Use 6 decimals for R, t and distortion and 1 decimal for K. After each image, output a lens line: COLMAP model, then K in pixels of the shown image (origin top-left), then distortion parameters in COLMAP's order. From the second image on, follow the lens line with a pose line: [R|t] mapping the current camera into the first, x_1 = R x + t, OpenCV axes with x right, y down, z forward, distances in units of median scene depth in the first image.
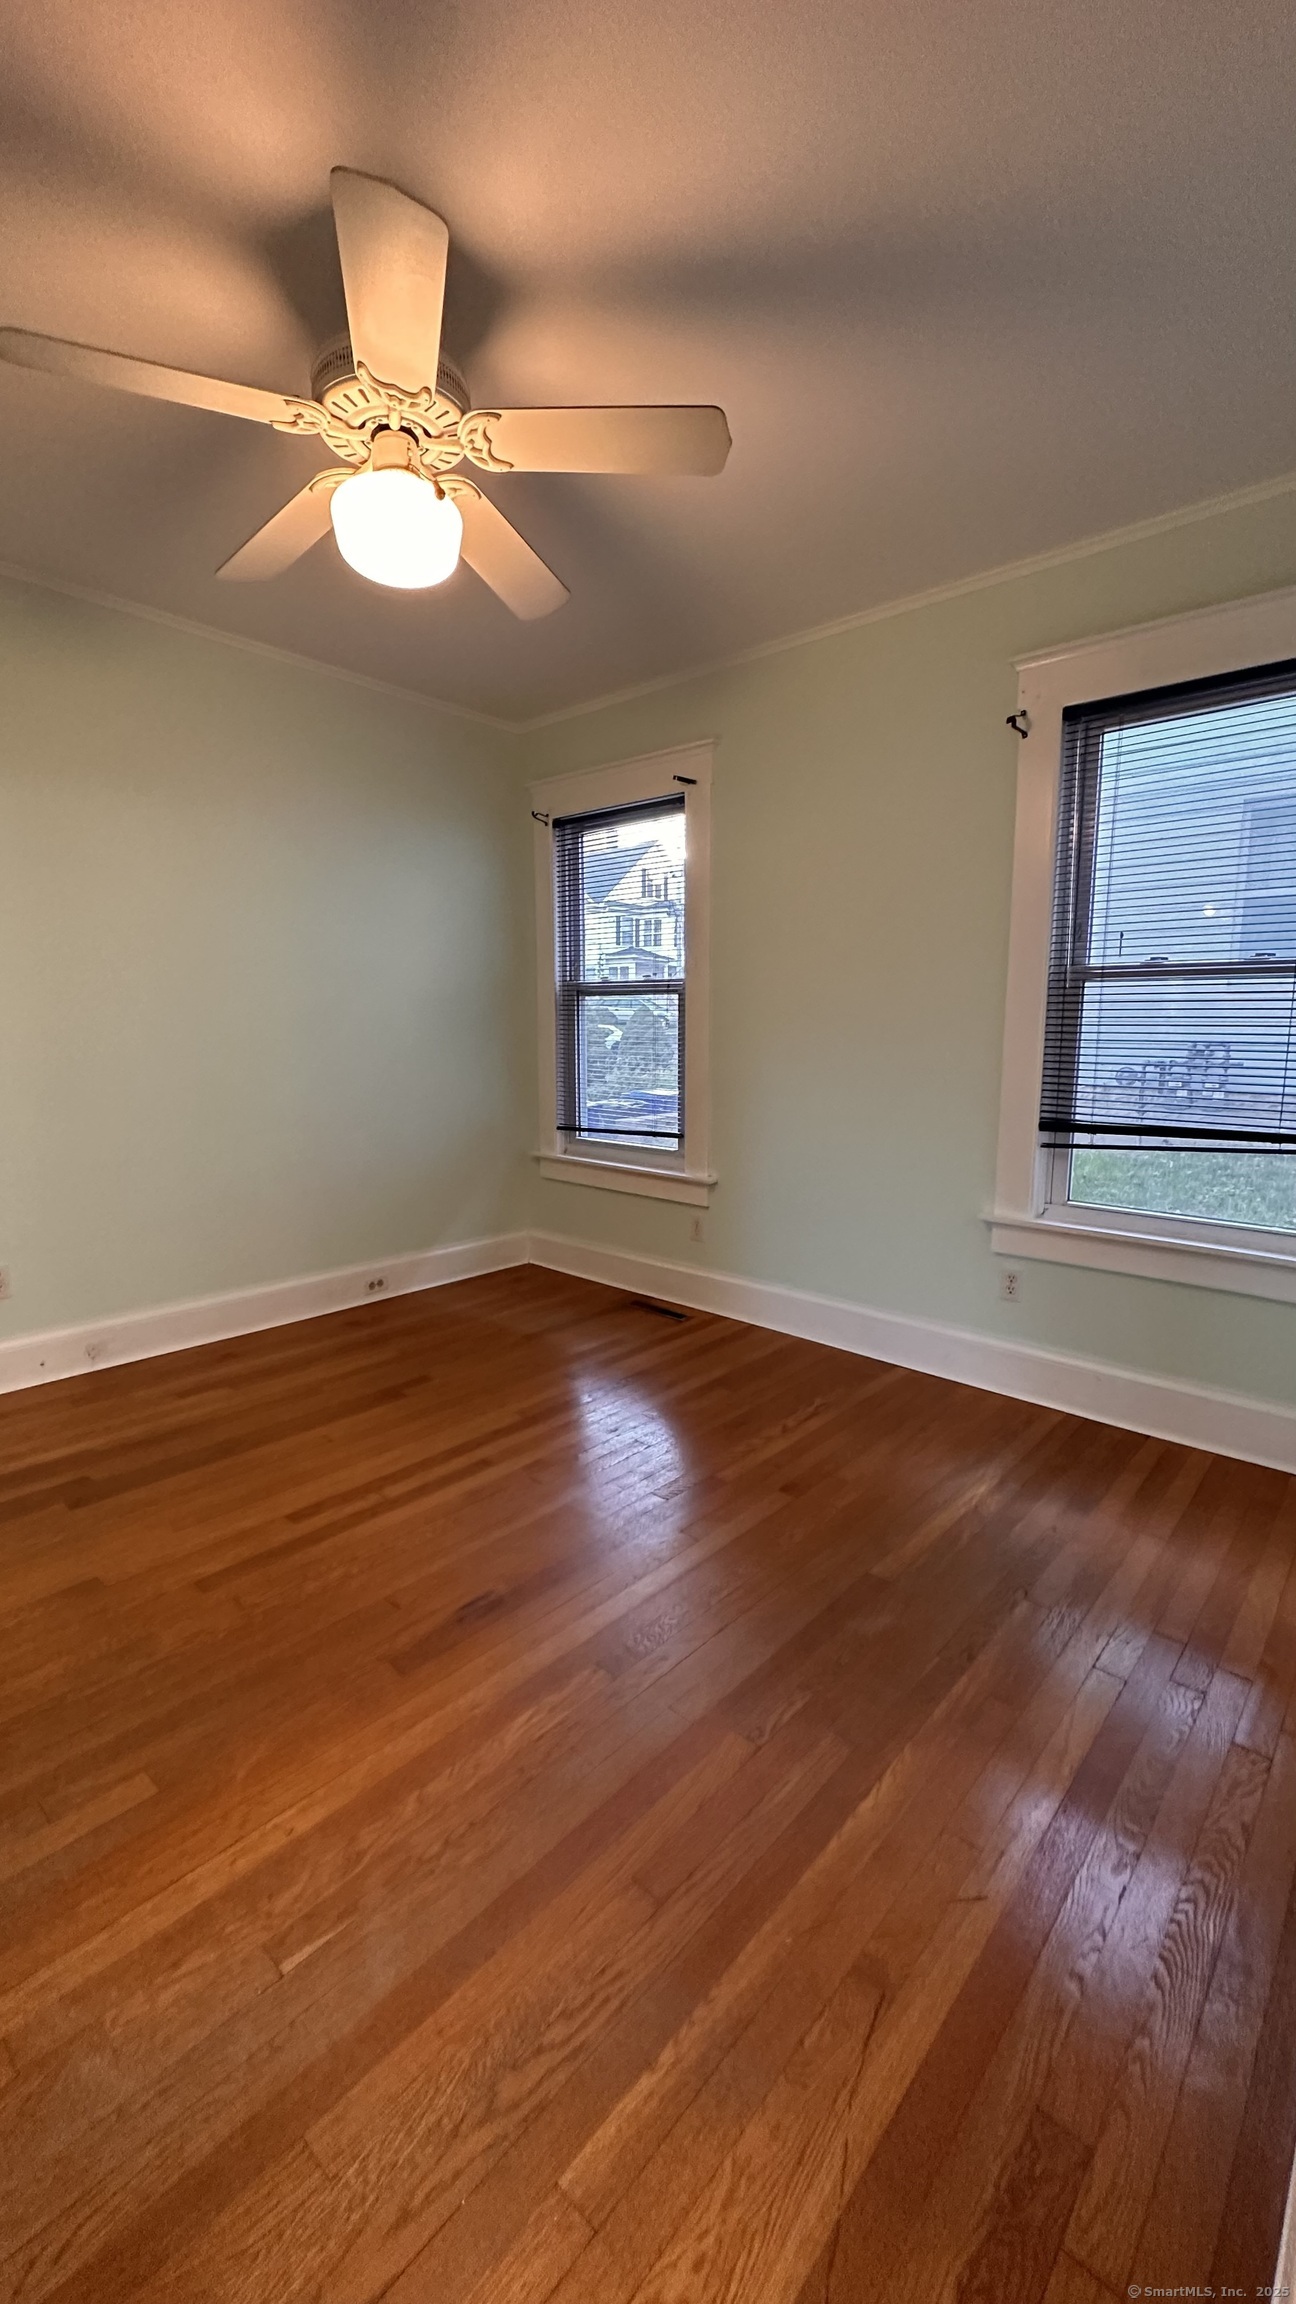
lens RADIAL K [[913.8, 0, 641.3], [0, 913.8, 1143.8], [0, 0, 1]] dist [-0.004144, 0.000136]
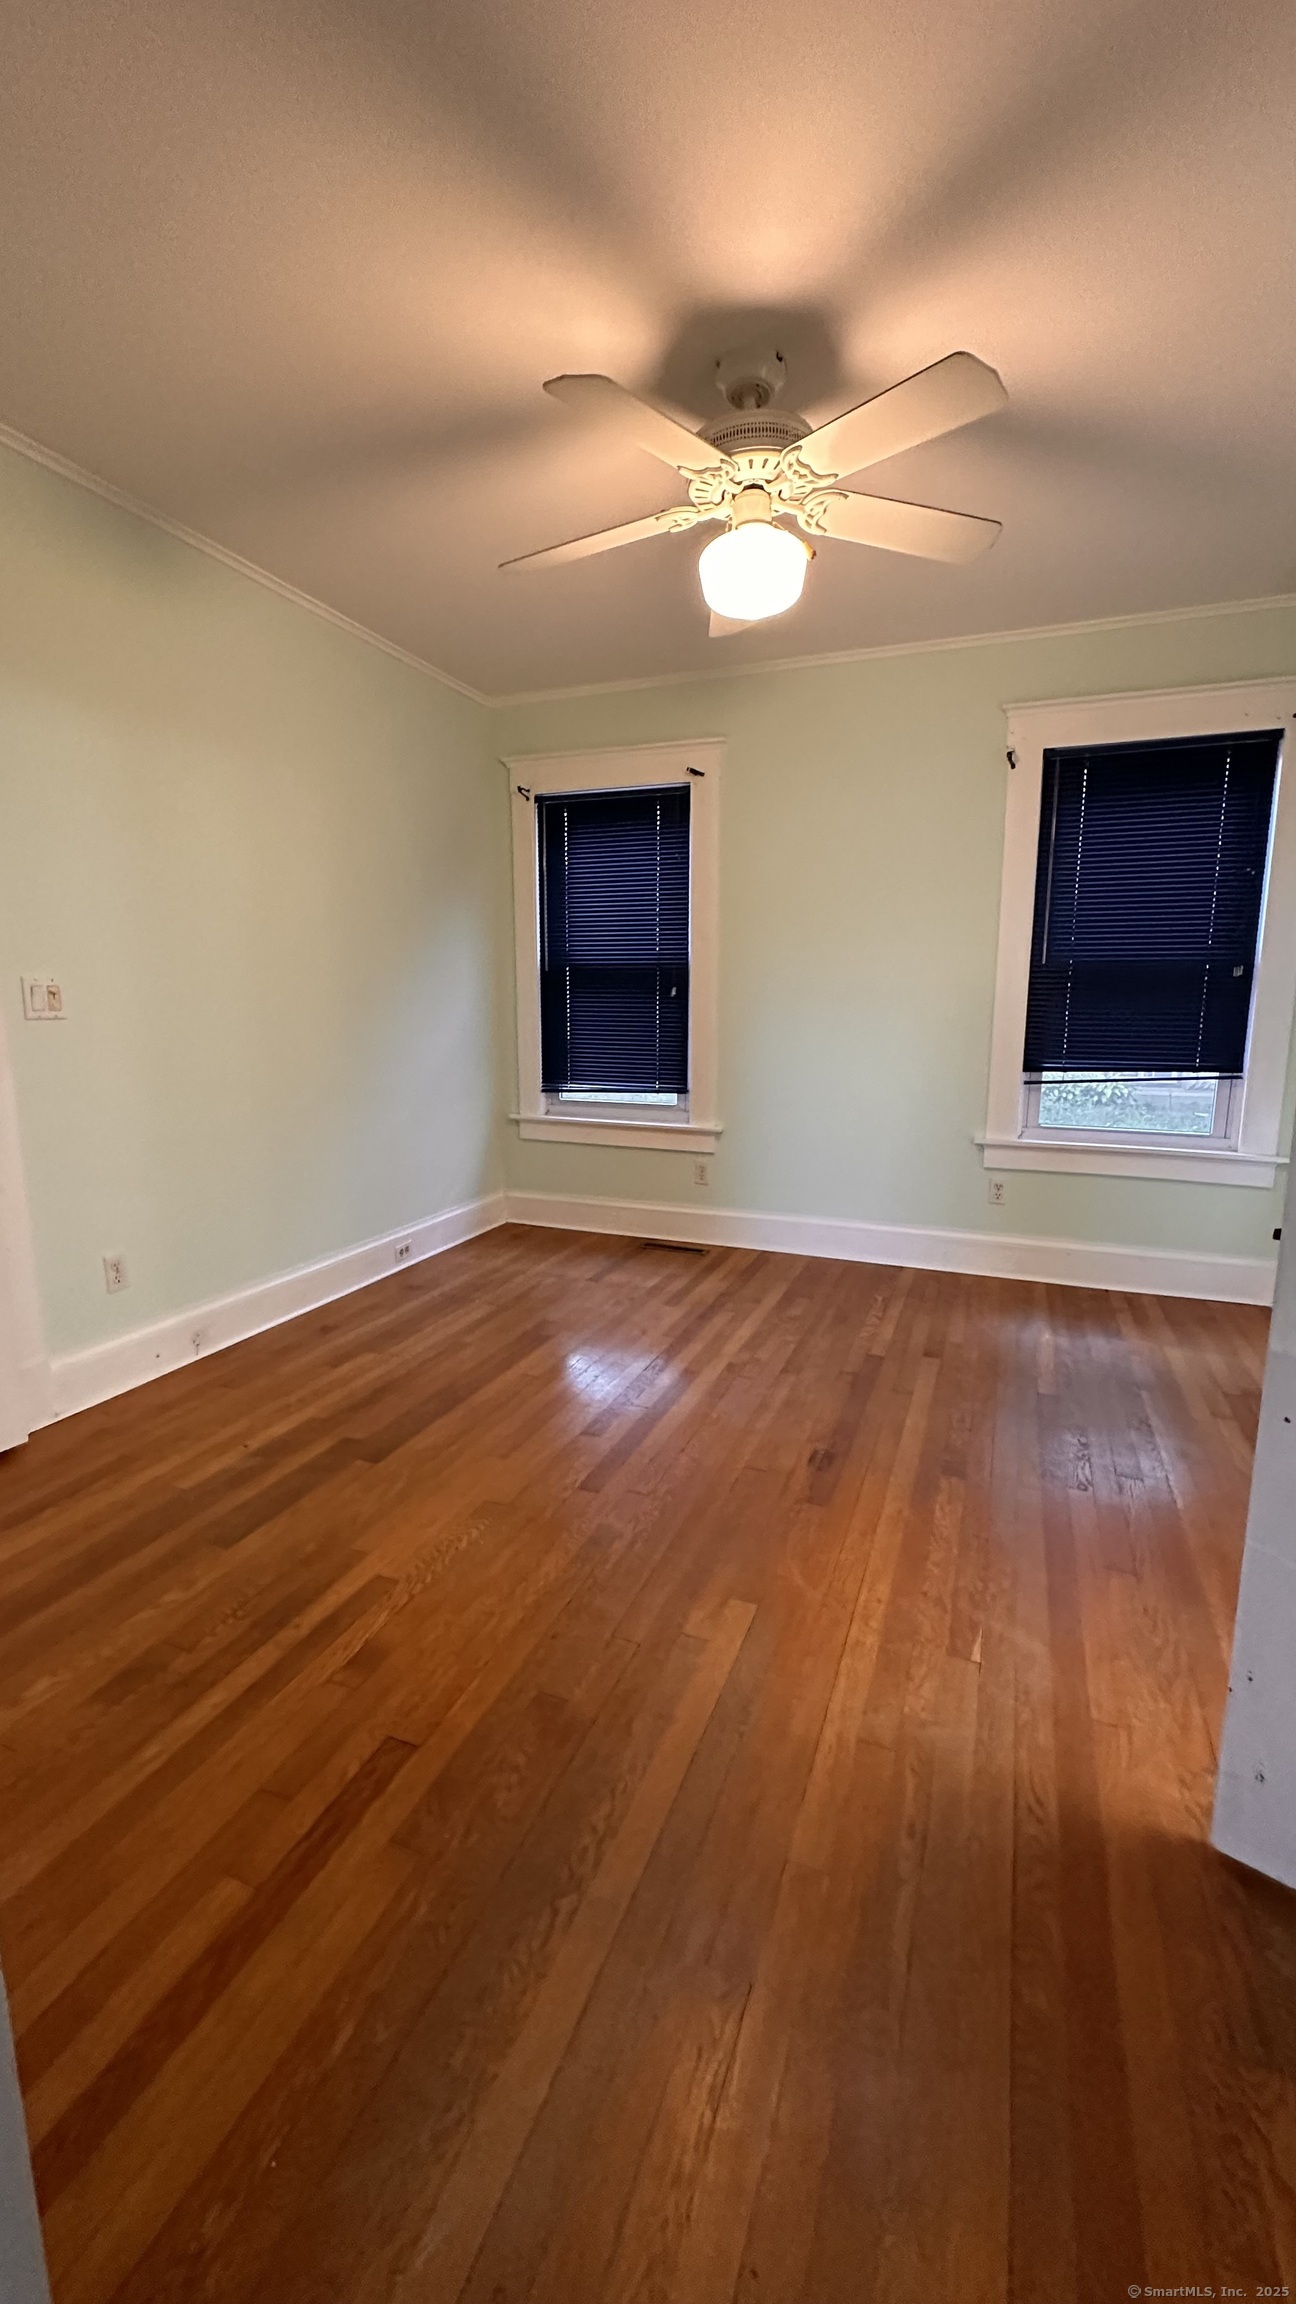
lens RADIAL K [[913.8, 0, 661.9], [0, 913.8, 1138.4], [0, 0, 1]] dist [-0.004144, 0.000136]
pose [[0.938145, -0.056283, 0.341637, -0.494151], [0.047483, 0.998291, 0.034075, 0.012221], [-0.342971, -0.015745, 0.939214, -0.055247]]
